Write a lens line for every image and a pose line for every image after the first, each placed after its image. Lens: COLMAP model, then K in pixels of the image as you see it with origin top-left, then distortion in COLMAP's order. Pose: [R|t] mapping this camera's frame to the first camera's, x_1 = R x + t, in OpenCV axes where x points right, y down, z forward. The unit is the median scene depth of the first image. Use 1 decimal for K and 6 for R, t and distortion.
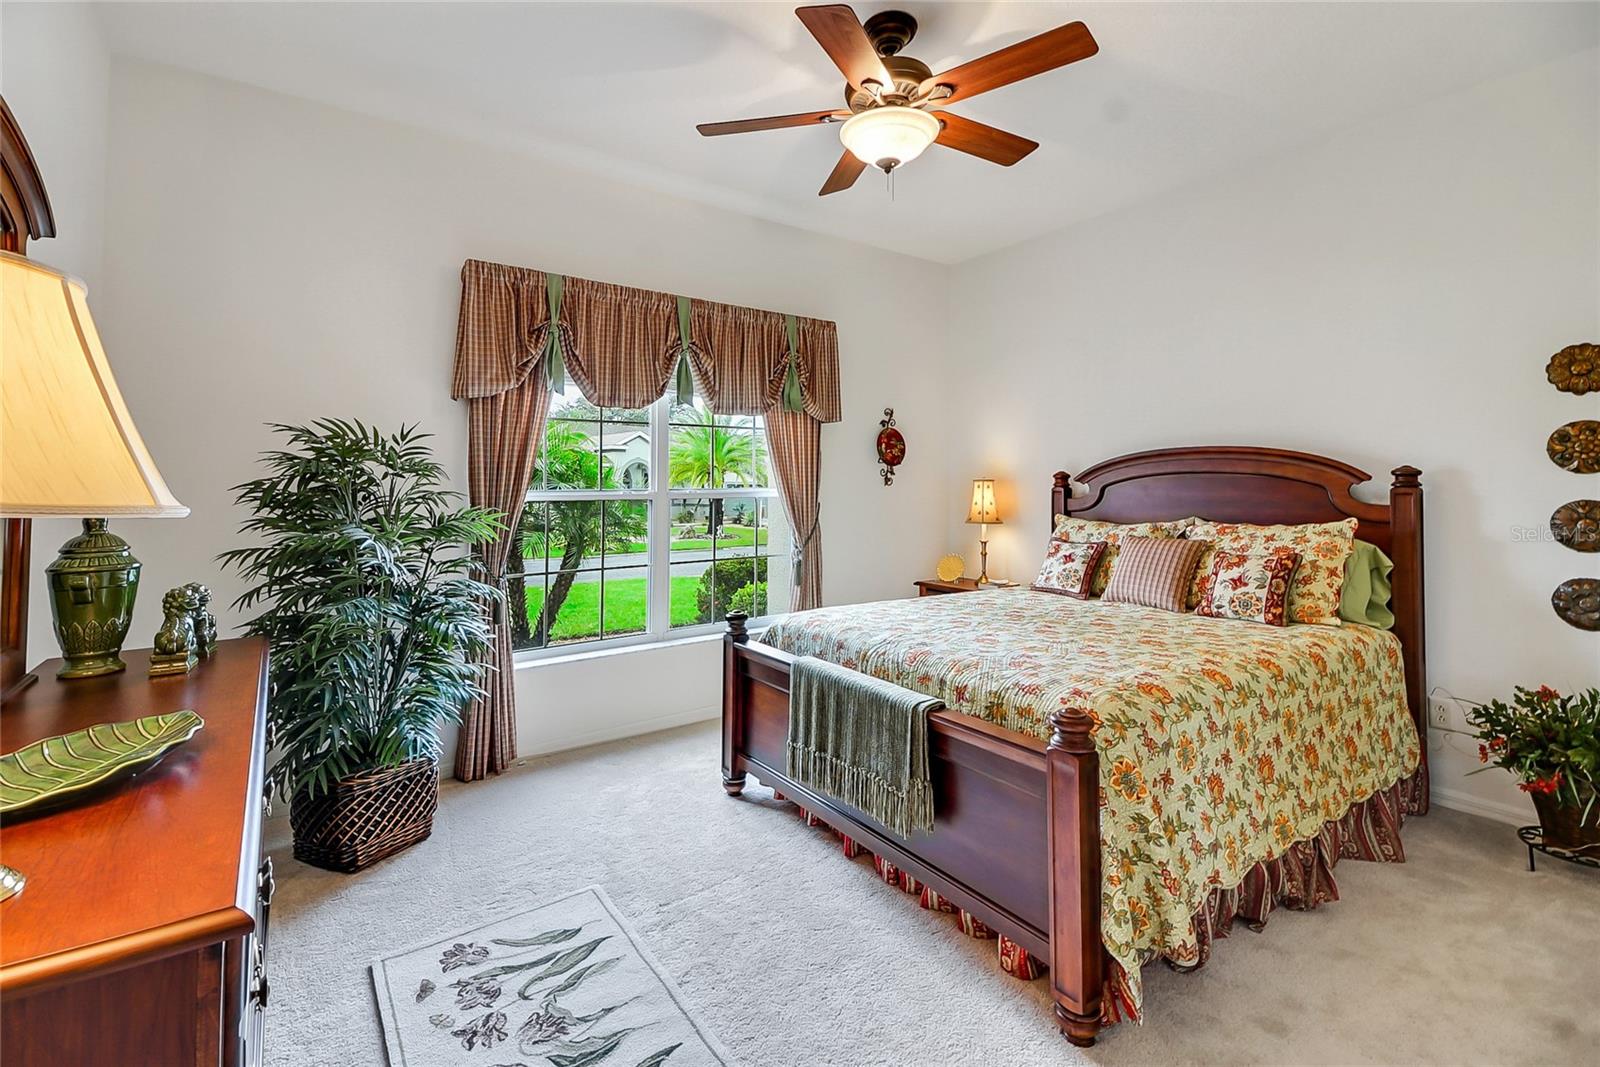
lens RADIAL K [[705.9, 0, 775.4], [0, 705.9, 497.2], [0, 0, 1]] dist [0.043418, -0.019697]
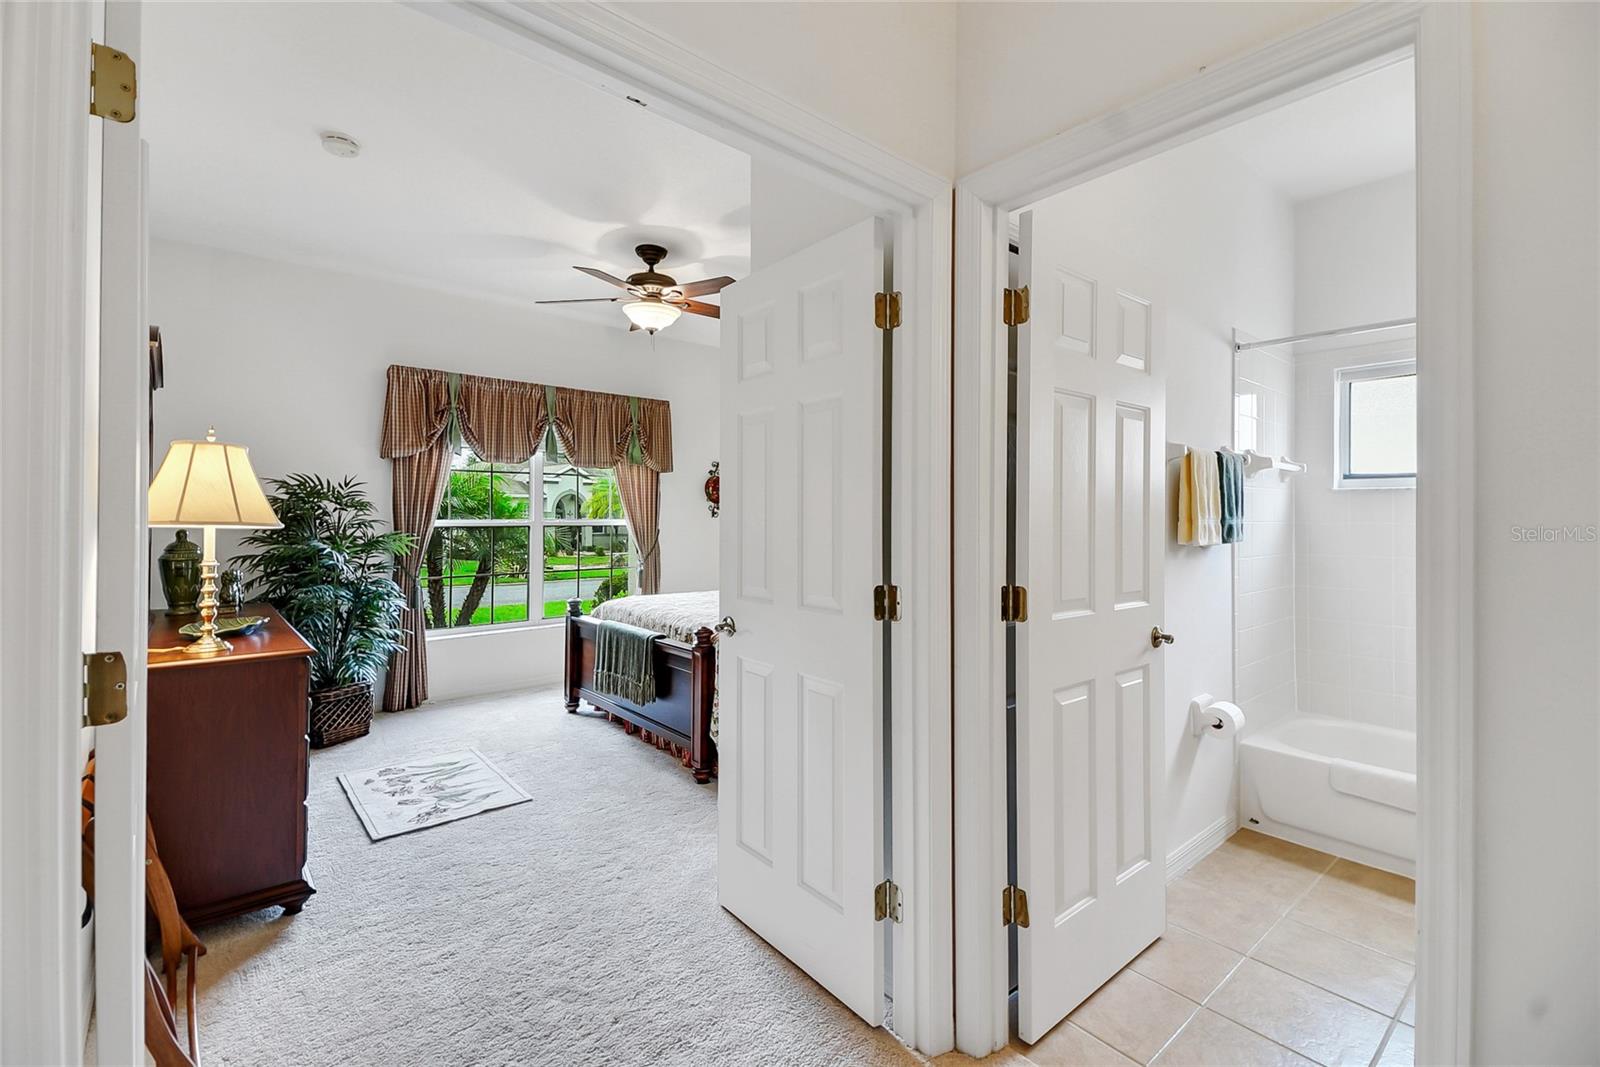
lens RADIAL K [[705.9, 0, 796.0], [0, 705.9, 539.8], [0, 0, 1]] dist [0.043418, -0.019697]
pose [[0.995014, 0.001313, 0.099728, 0.282431], [-0.002993, 0.999856, 0.016694, 0.006162], [-0.099692, -0.016909, 0.994875, -0.622961]]
